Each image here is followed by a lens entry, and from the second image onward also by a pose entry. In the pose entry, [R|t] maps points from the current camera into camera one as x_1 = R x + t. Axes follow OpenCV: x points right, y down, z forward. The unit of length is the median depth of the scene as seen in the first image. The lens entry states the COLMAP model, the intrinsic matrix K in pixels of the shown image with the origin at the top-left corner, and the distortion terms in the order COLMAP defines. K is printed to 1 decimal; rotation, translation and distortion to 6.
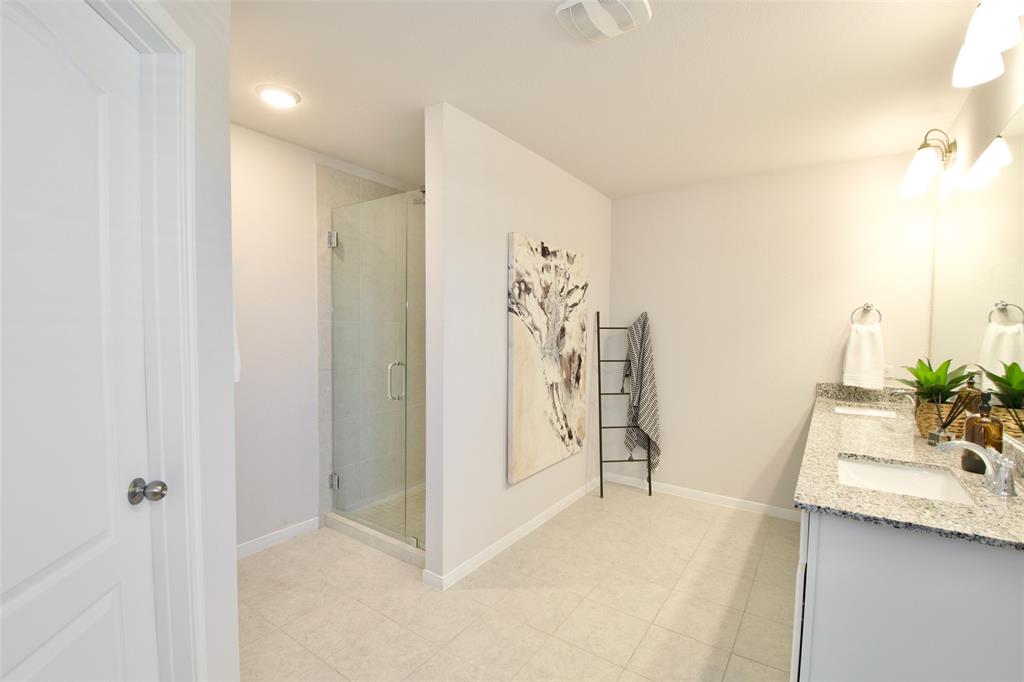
lens RADIAL K [[448.1, 0, 512.9], [0, 448.1, 348.0], [0, 0, 1]] dist [0.014697, -0.022299]
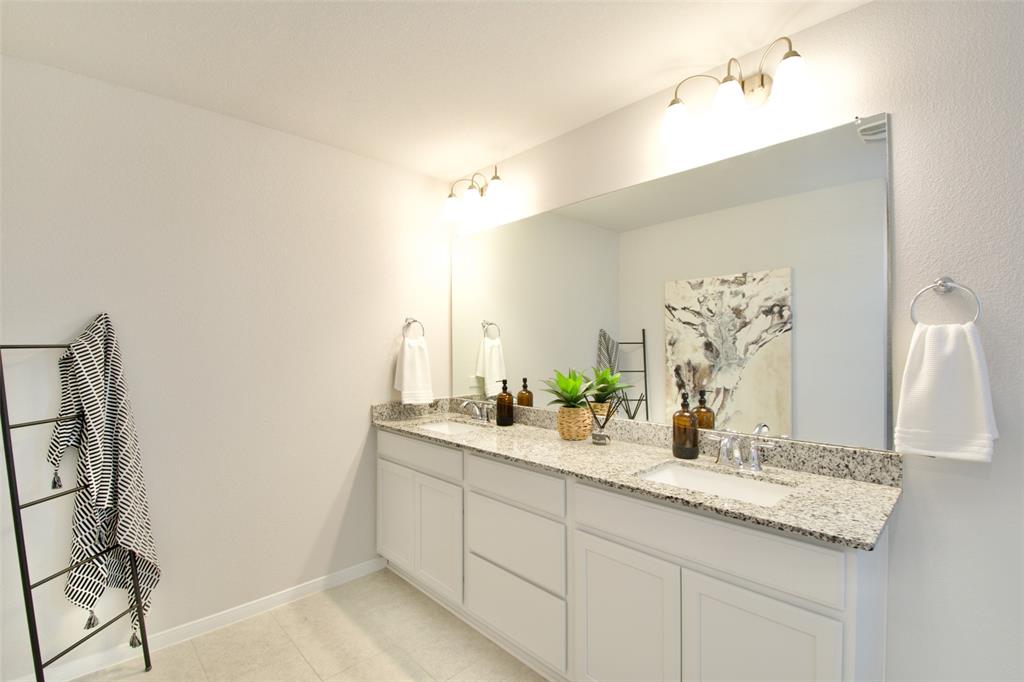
lens RADIAL K [[448.1, 0, 512.9], [0, 448.1, 348.0], [0, 0, 1]] dist [0.014697, -0.022299]
pose [[0.195471, -0.021269, 0.980479, -0.102179], [0.049425, 0.998708, 0.011811, -0.026318], [-0.979463, 0.046151, 0.196269, 0.479245]]
